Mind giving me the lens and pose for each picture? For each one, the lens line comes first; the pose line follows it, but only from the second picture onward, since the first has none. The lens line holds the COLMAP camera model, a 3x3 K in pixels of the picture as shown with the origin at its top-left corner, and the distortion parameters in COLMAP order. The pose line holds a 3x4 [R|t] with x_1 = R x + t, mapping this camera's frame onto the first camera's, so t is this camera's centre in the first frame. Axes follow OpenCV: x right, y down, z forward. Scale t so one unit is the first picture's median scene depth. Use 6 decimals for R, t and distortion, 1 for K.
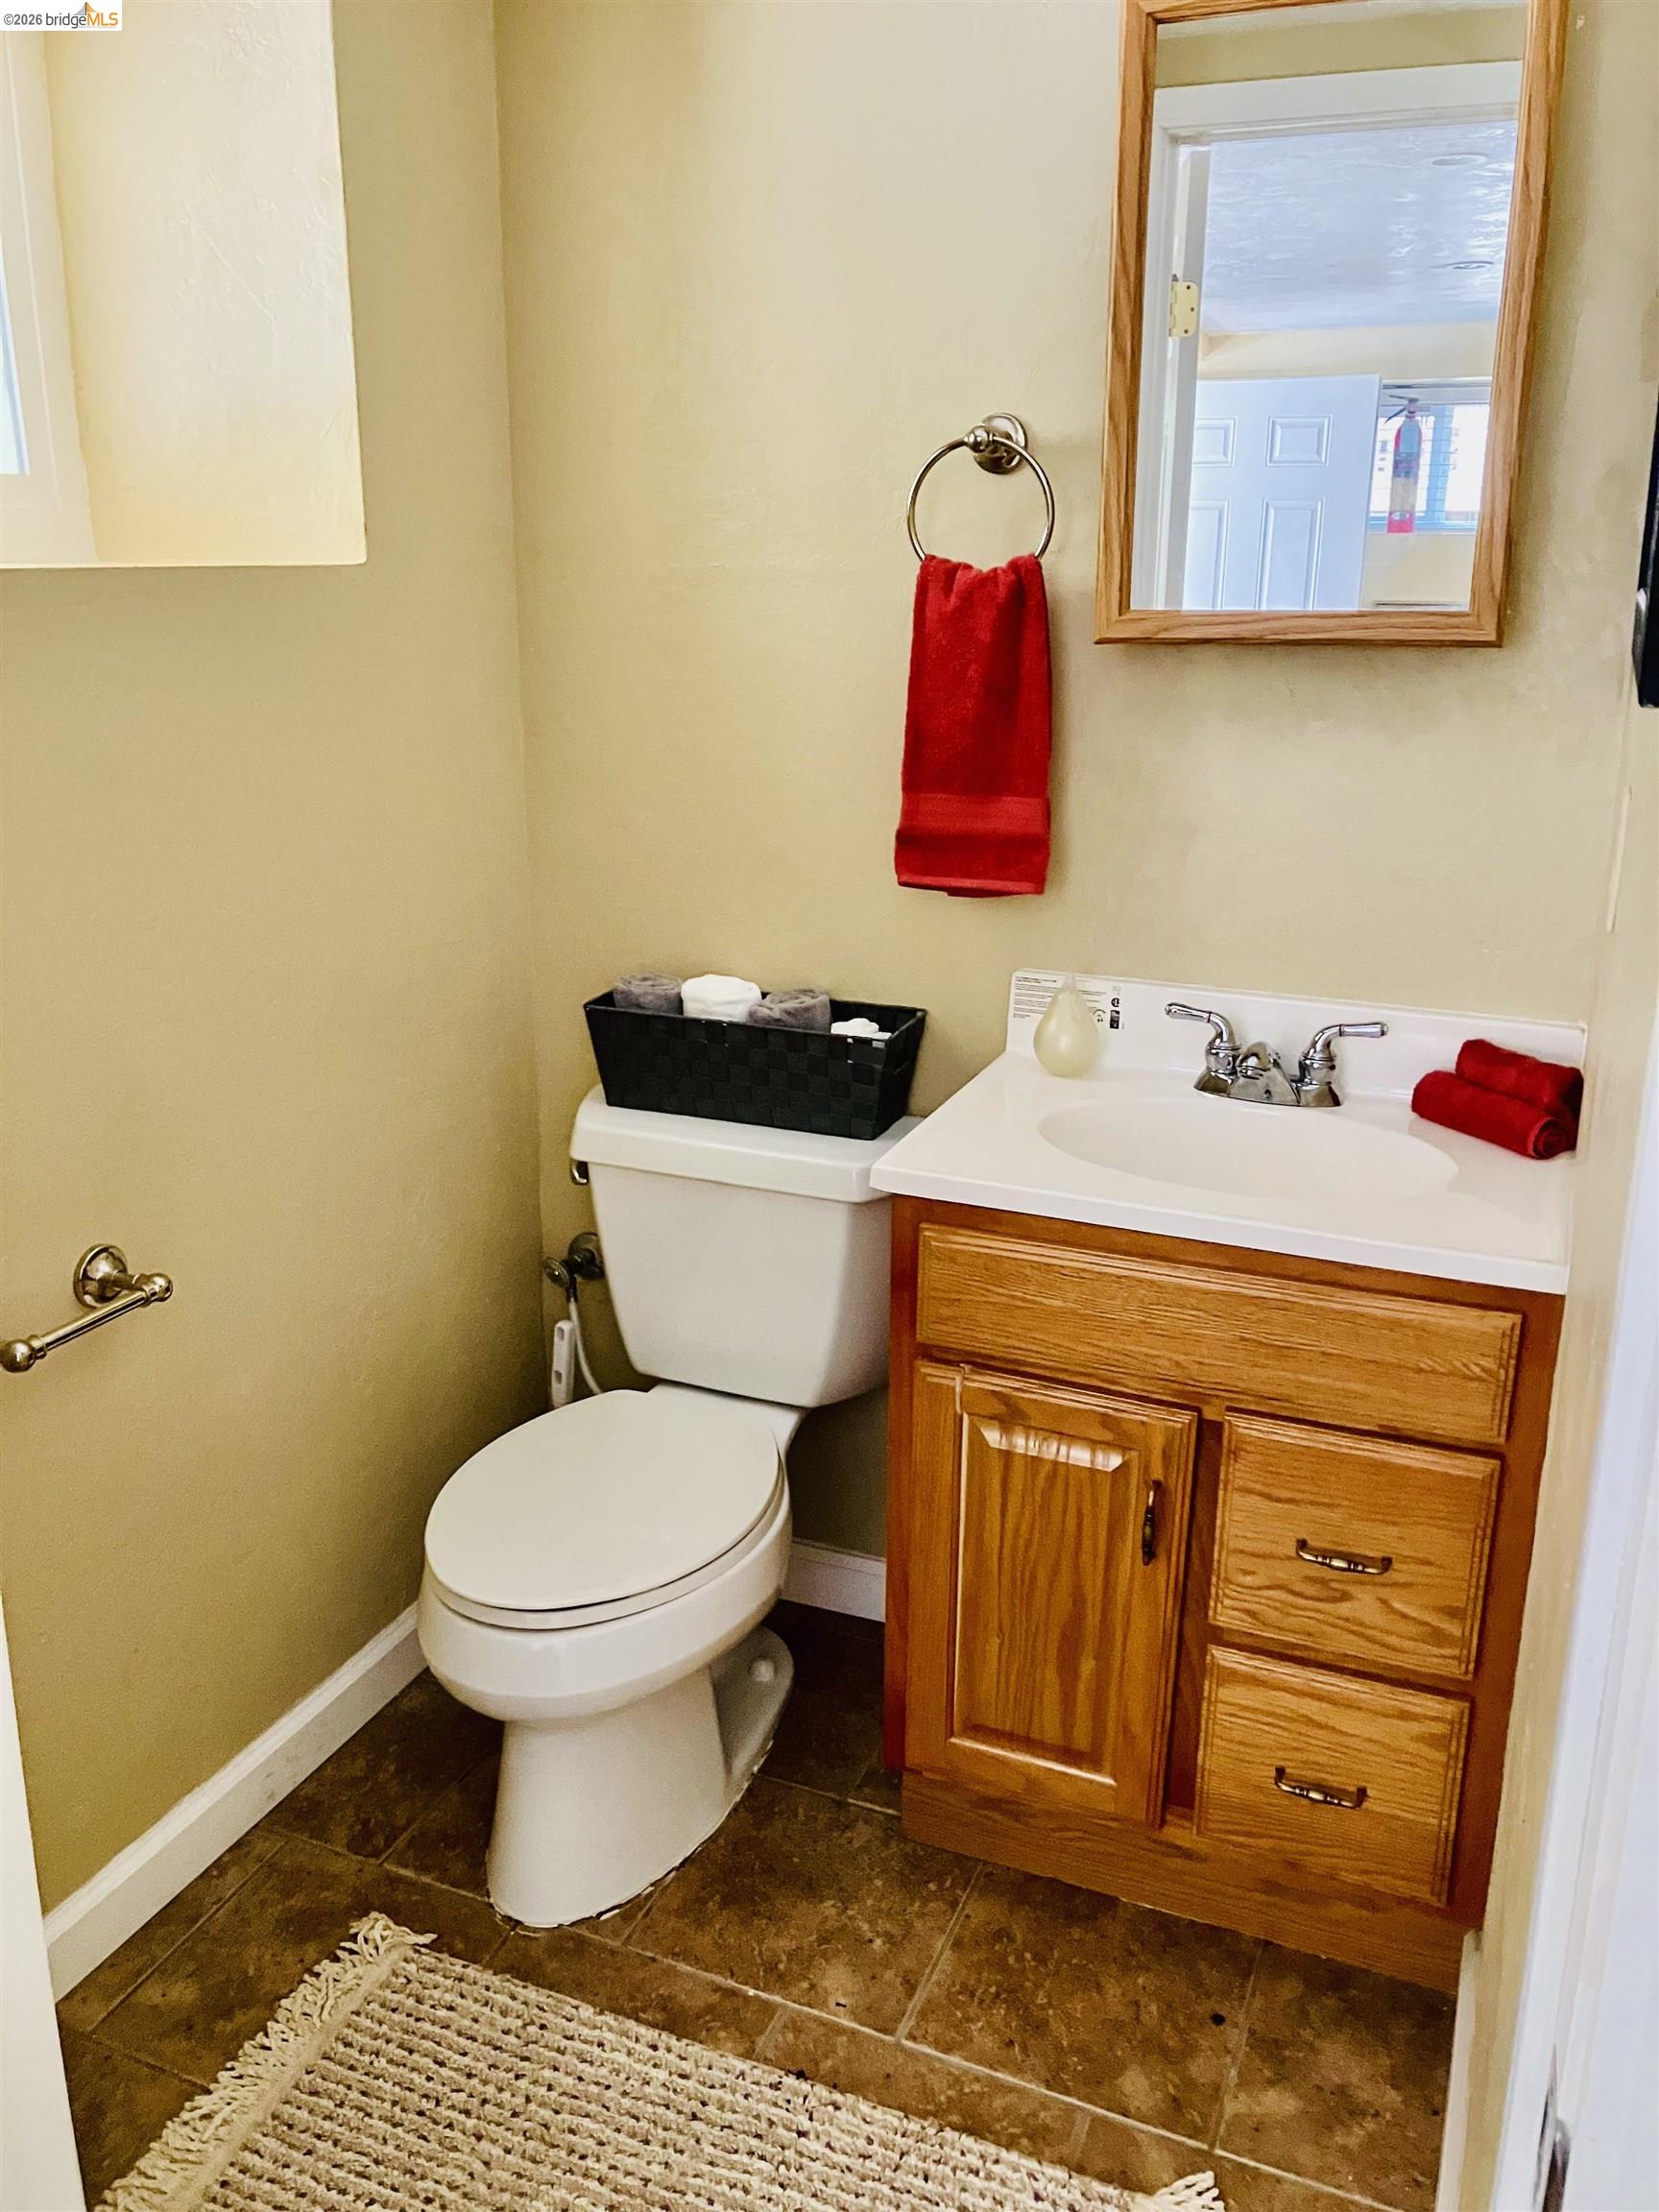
lens RADIAL K [[1822.2, 0, 820.4], [0, 1822.2, 1115.8], [0, 0, 1]] dist [0.061878, -0.070592]
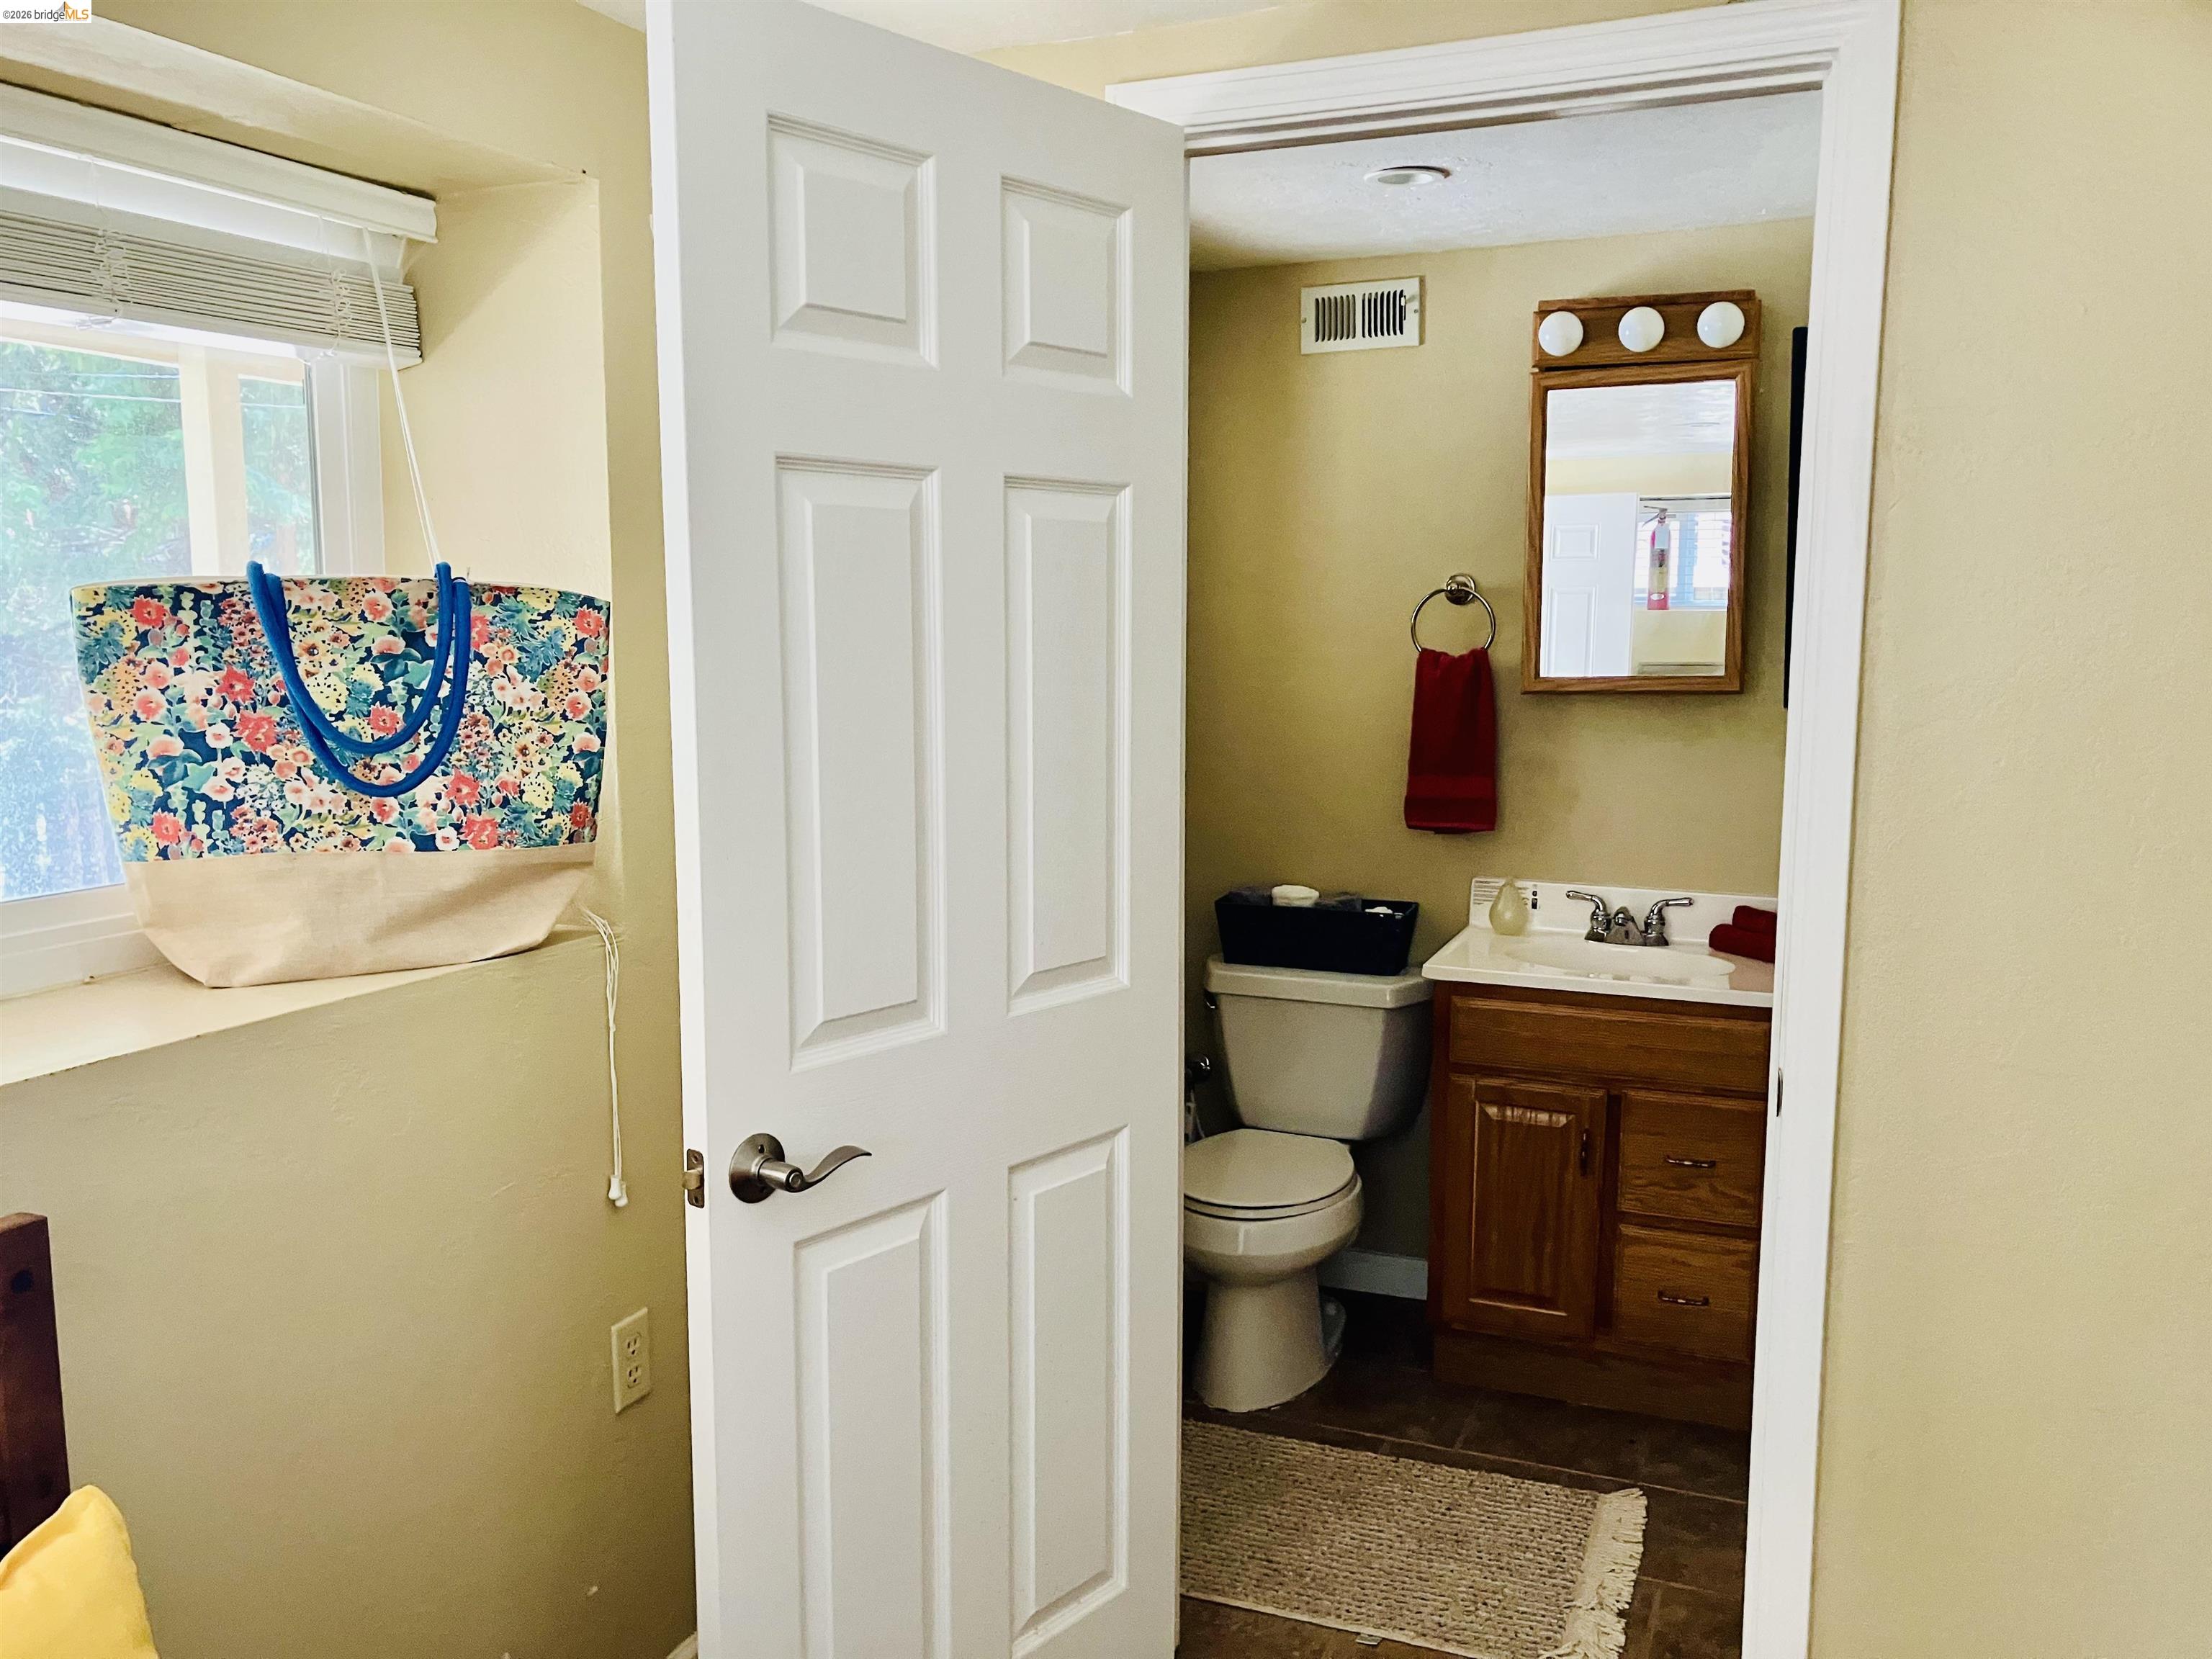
lens RADIAL K [[1822.2, 0, 1107.6], [0, 1822.2, 824.2], [0, 0, 1]] dist [0.061878, -0.070592]
pose [[0.999966, 0.000387, 0.008256, -0.277252], [0.001119, 0.983380, -0.181558, 0.201432], [-0.008189, 0.181561, 0.983346, -0.769605]]
